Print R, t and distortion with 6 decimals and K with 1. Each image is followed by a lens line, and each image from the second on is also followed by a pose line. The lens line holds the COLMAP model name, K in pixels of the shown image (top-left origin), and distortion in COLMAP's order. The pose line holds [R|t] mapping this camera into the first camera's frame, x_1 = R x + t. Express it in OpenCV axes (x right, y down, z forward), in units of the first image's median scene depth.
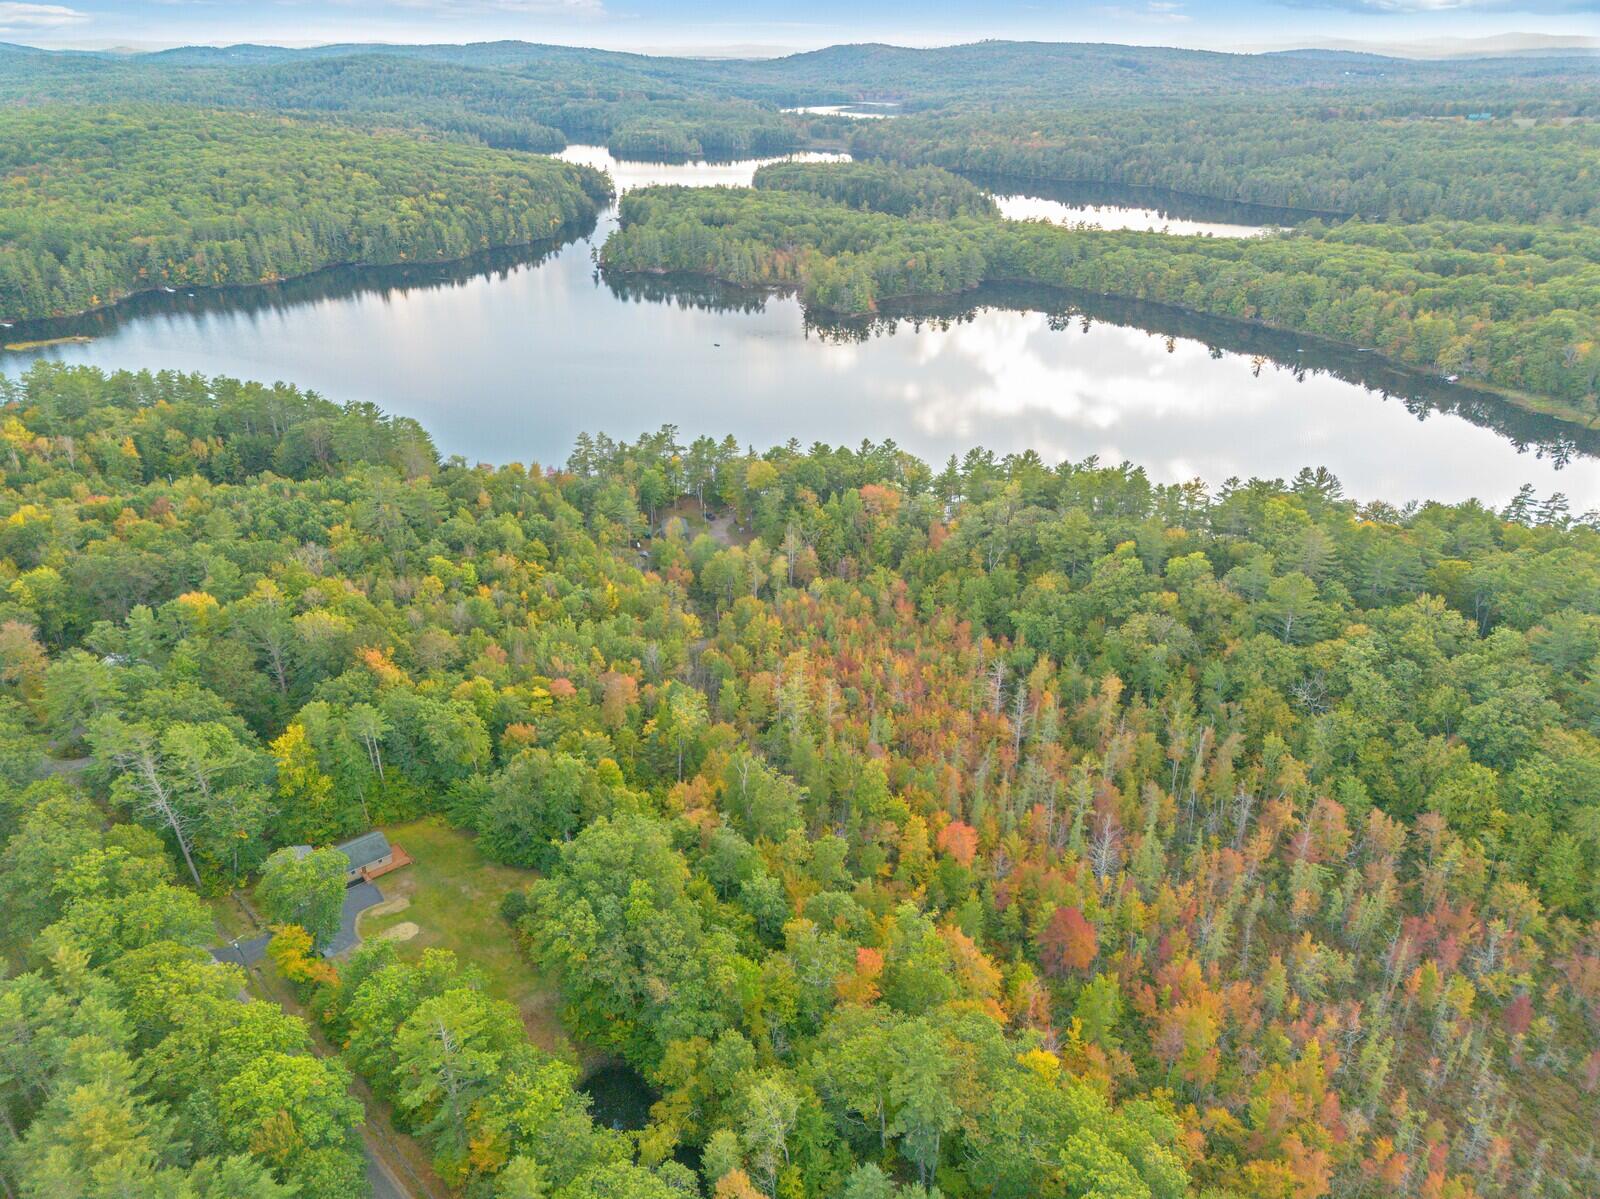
lens RADIAL K [[1134.3, 0, 805.3], [0, 1134.3, 598.7], [0, 0, 1]] dist [0.039120, -0.009184]
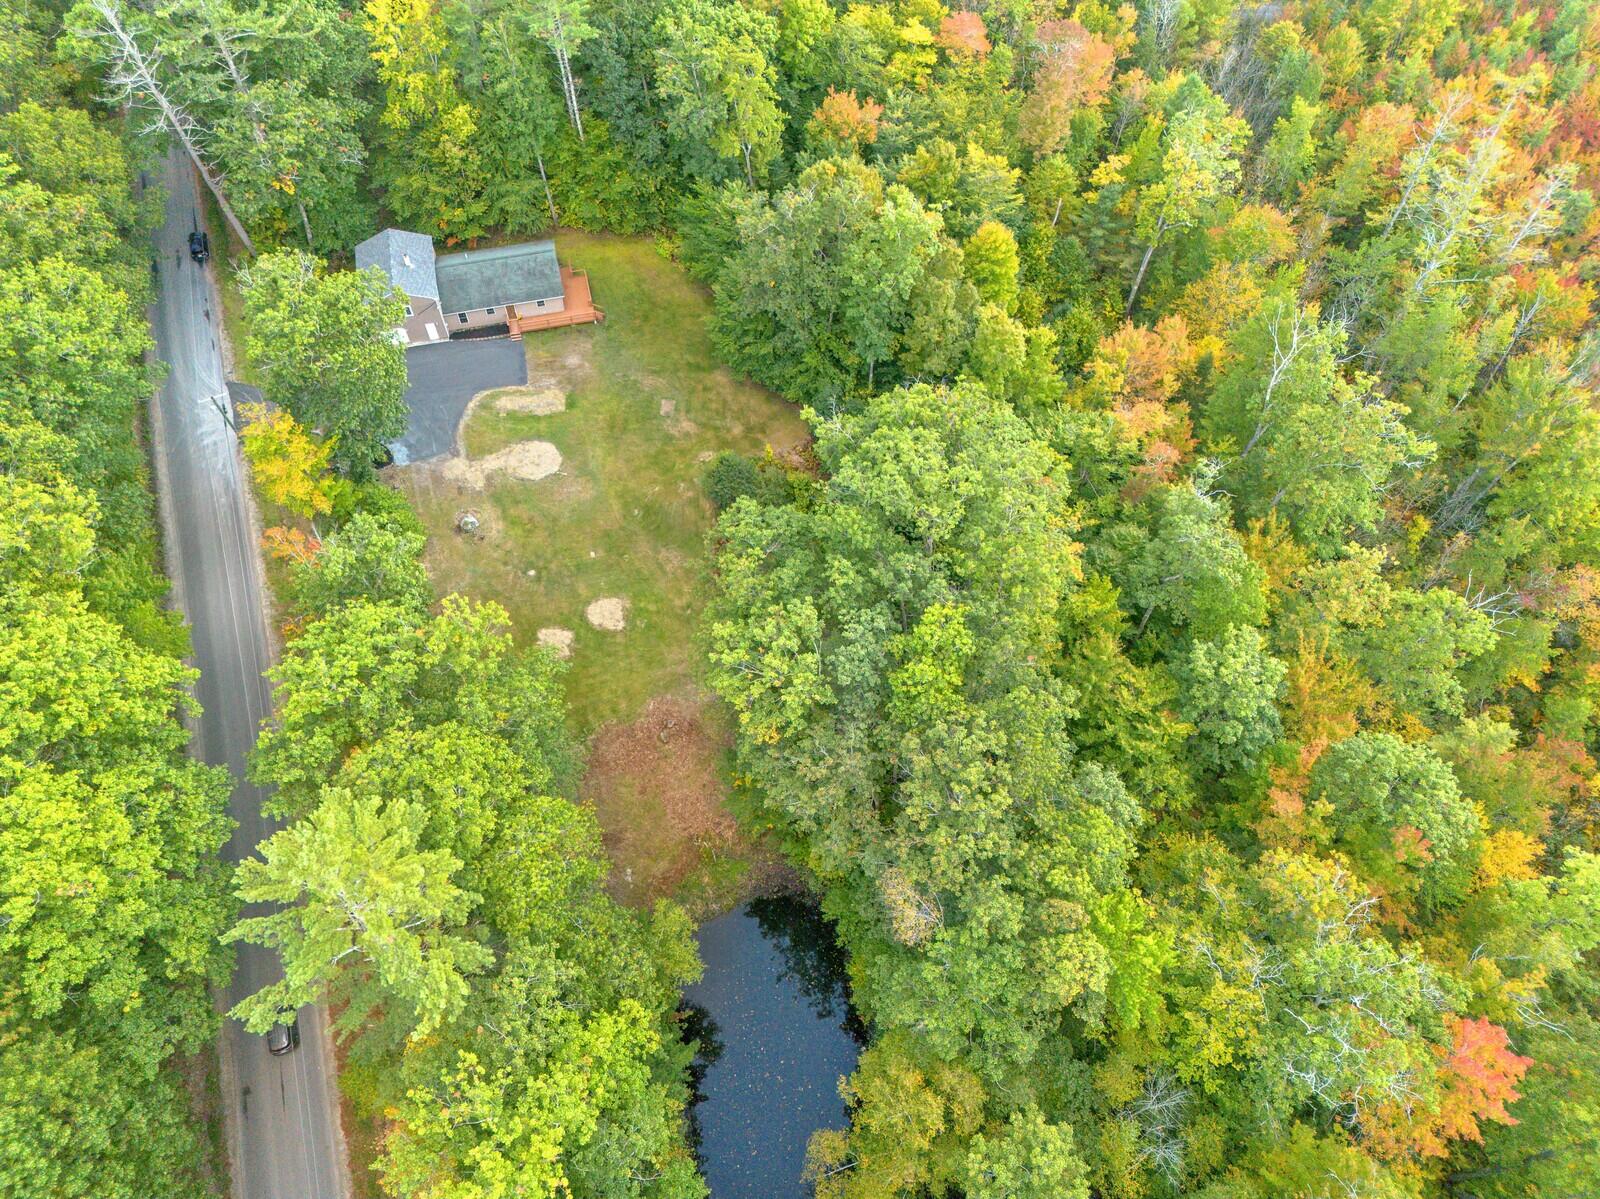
lens RADIAL K [[1134.3, 0, 807.3], [0, 1134.3, 609.7], [0, 0, 1]] dist [0.039120, -0.009184]
pose [[0.900794, 0.364687, -0.235740, -0.077306], [-0.194267, 0.823951, 0.532321, 0.037434], [0.388368, -0.433715, 0.813057, 0.525729]]
